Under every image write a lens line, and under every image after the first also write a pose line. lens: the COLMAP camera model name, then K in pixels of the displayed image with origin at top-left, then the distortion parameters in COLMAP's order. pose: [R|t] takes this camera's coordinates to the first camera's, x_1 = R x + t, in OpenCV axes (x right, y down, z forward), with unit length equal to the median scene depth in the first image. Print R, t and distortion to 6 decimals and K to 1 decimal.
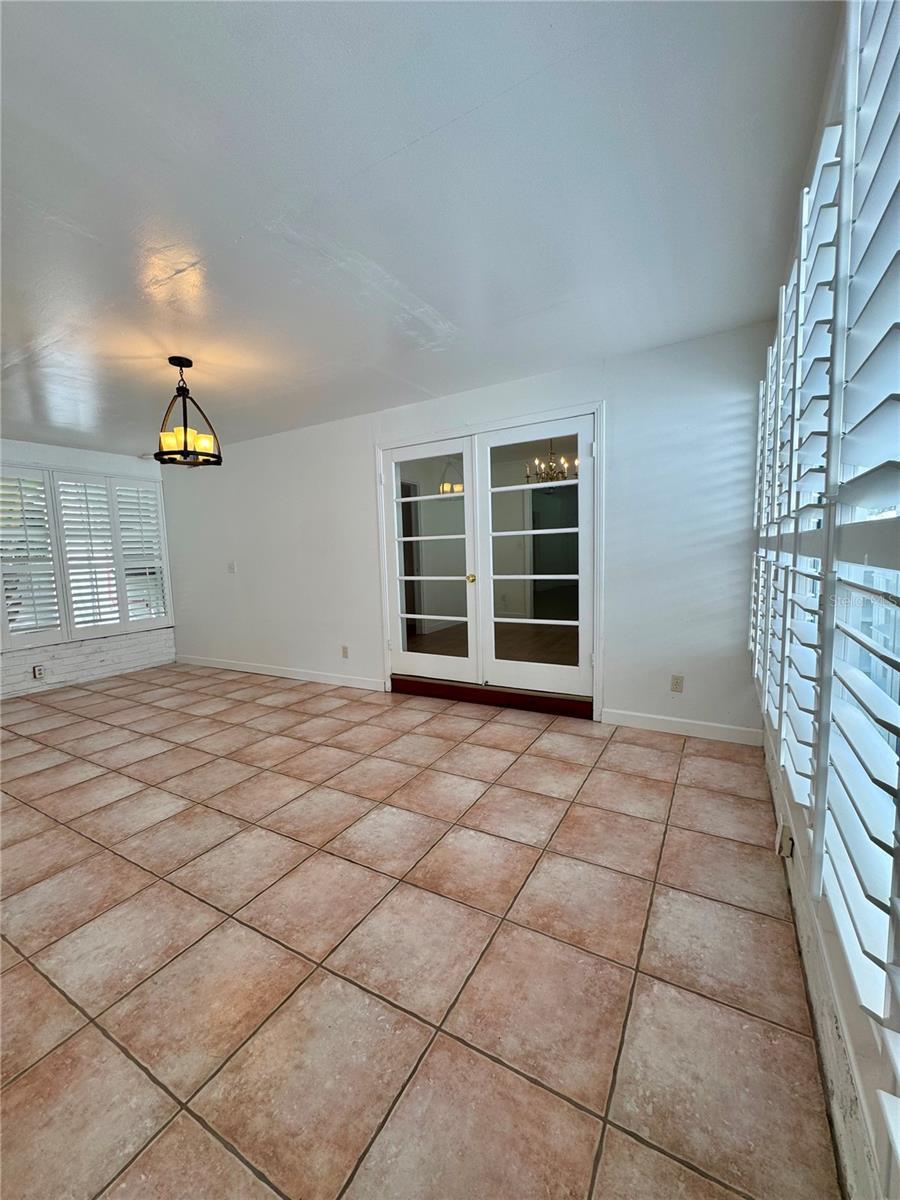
lens RADIAL K [[480.0, 0, 451.4], [0, 480.0, 598.6], [0, 0, 1]] dist [-0.005652, -0.000074]
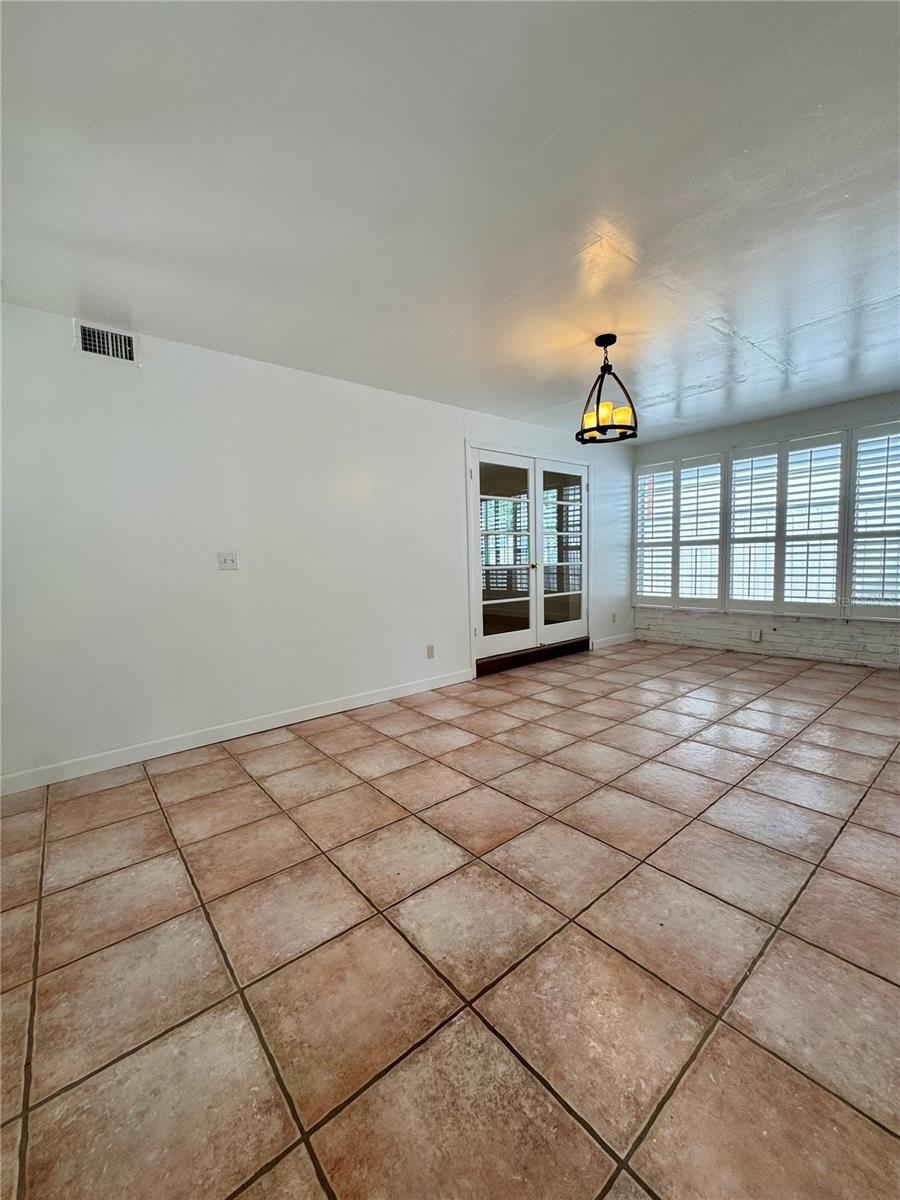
lens RADIAL K [[480.0, 0, 451.4], [0, 480.0, 598.6], [0, 0, 1]] dist [-0.005652, -0.000074]
pose [[0.355156, -0.053483, 0.933276, -1.252433], [0.107317, 0.994094, 0.016129, 0.000338], [-0.928626, 0.094428, 0.358799, 0.743350]]
